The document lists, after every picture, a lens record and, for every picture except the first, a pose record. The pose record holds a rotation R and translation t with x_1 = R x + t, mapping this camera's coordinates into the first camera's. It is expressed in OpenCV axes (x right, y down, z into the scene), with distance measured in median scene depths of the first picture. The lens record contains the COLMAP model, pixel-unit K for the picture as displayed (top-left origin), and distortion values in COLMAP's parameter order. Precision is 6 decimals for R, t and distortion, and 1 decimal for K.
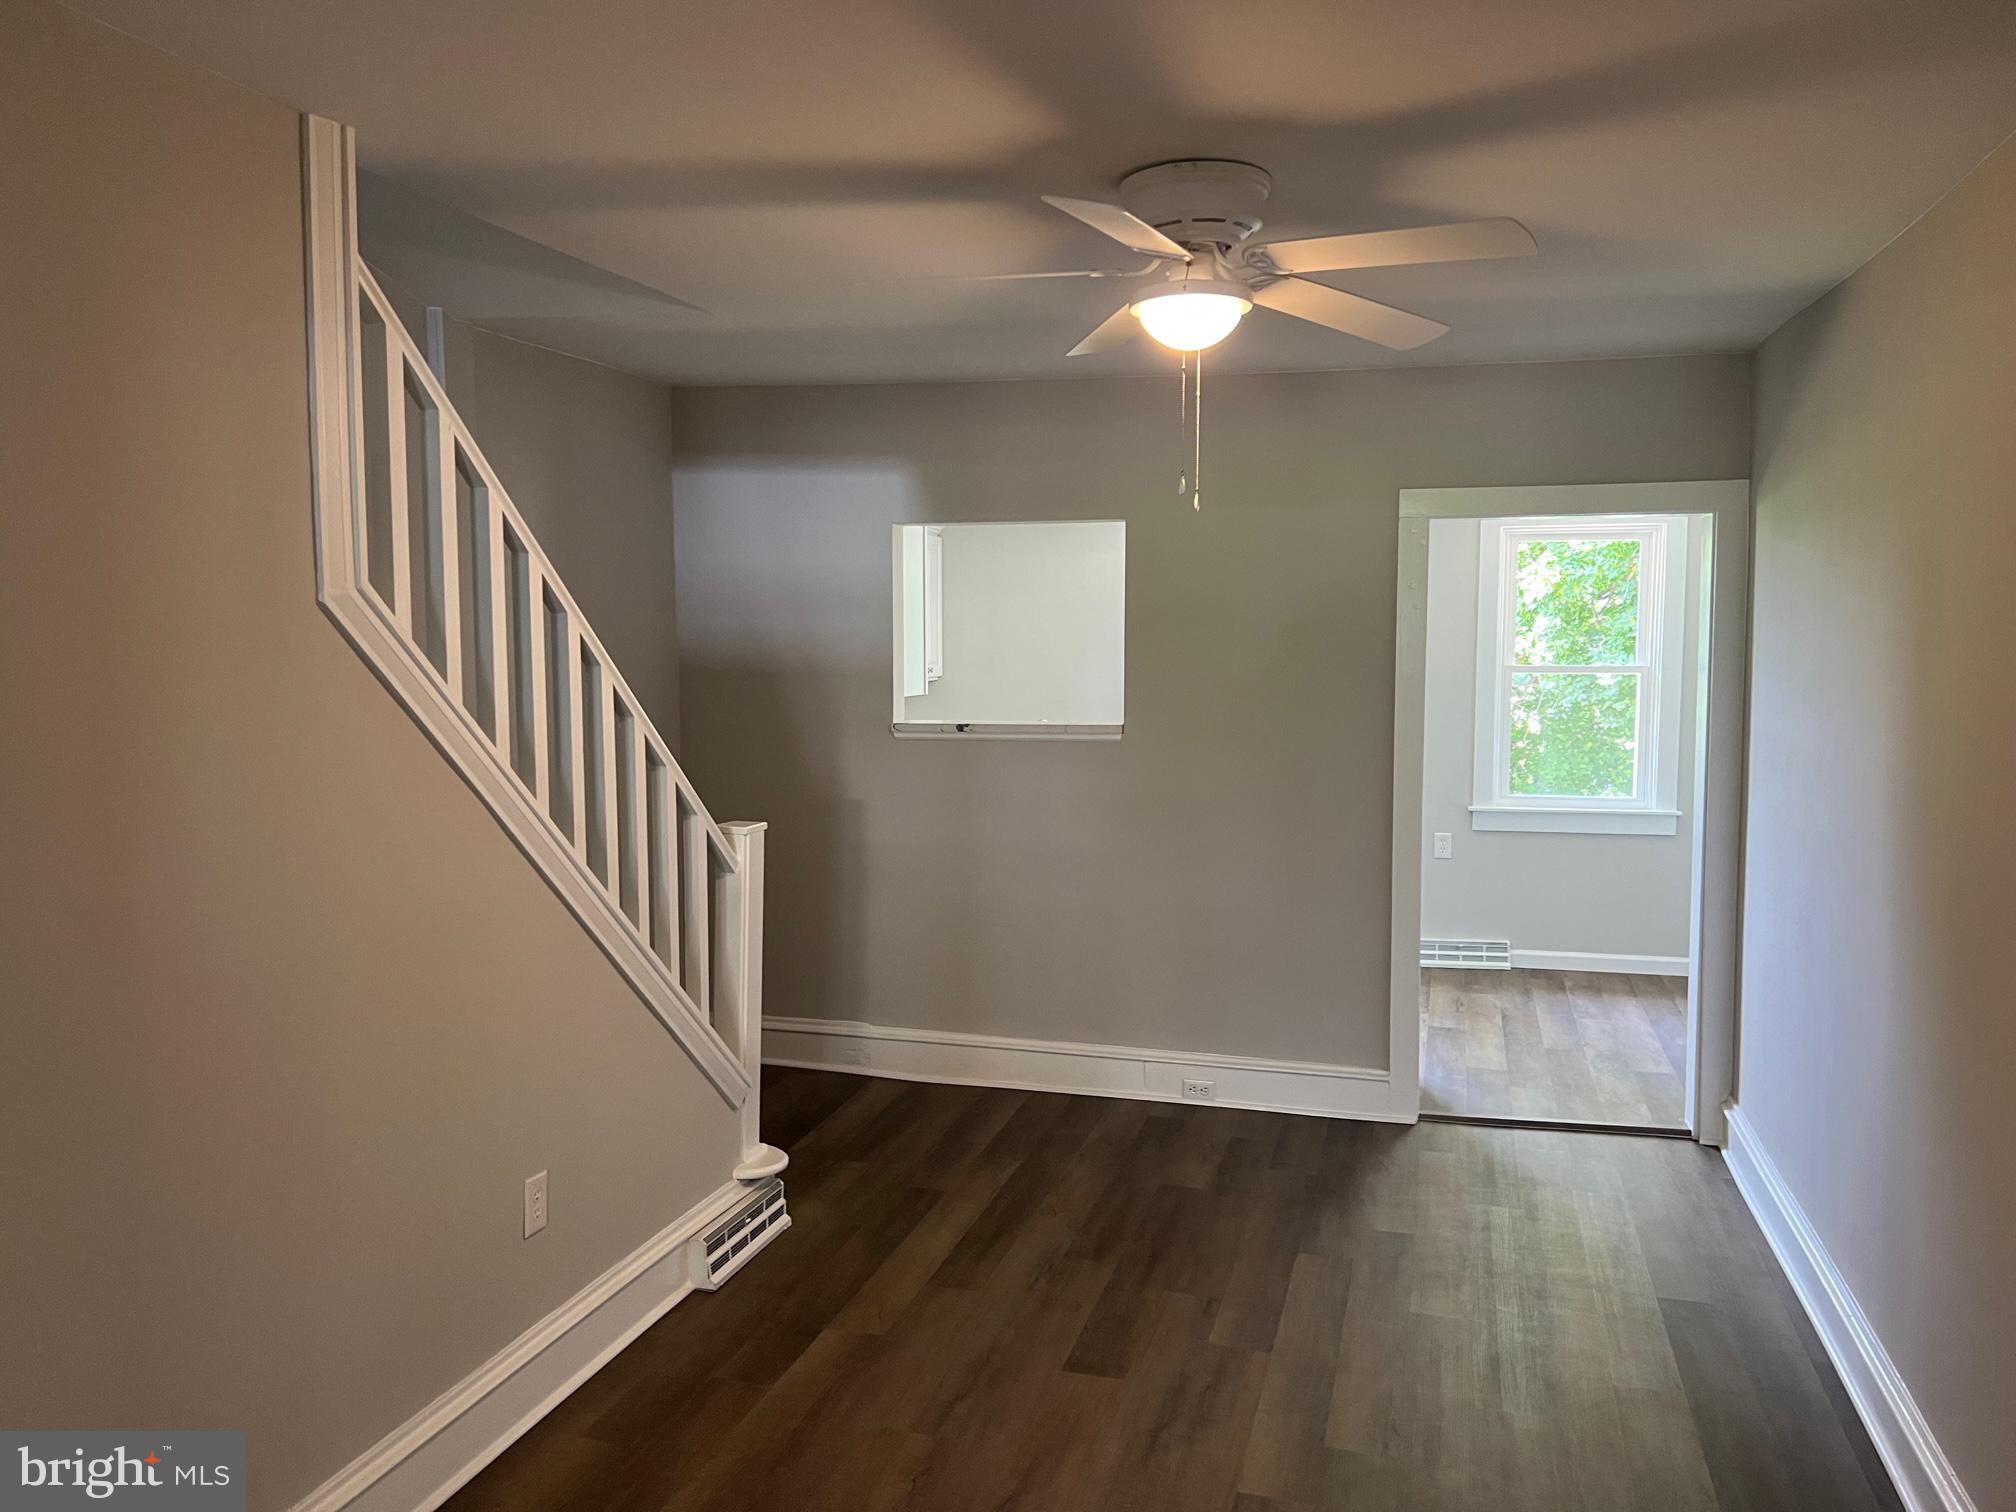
lens RADIAL K [[1519.5, 0, 1000.1], [0, 1519.5, 754.1], [0, 0, 1]] dist [0.049330, -0.045922]
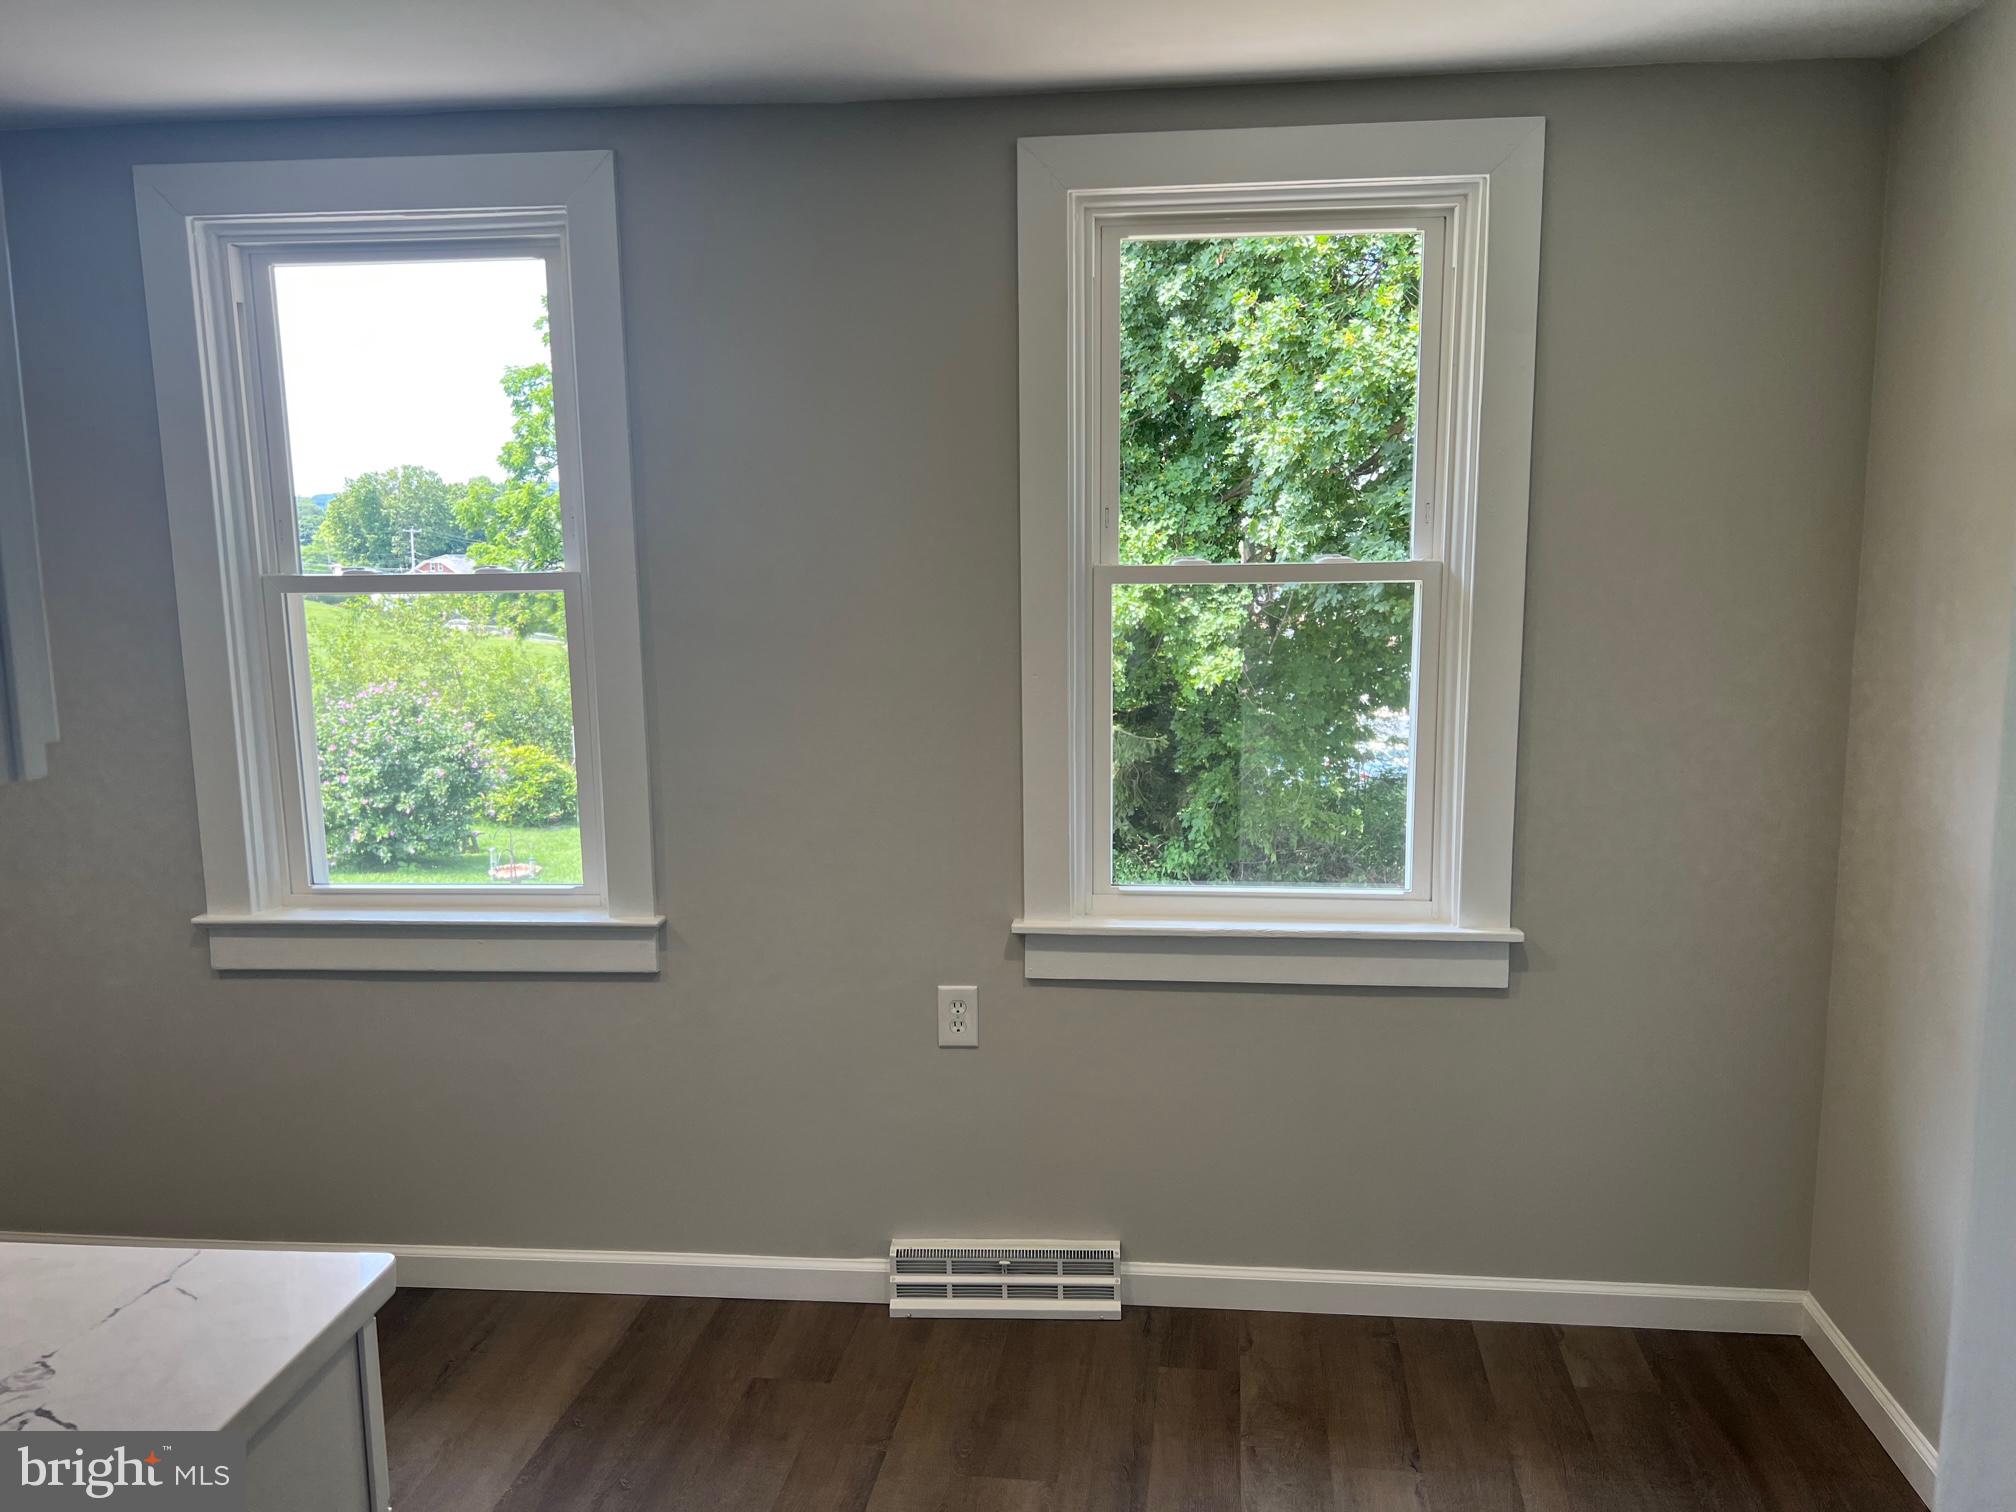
lens RADIAL K [[1519.5, 0, 1013.0], [0, 1519.5, 772.7], [0, 0, 1]] dist [0.049330, -0.045922]
pose [[0.989190, -0.035127, 0.142371, 0.119732], [0.023882, 0.996514, 0.079932, -0.017190], [-0.144682, -0.075668, 0.986581, 0.290738]]
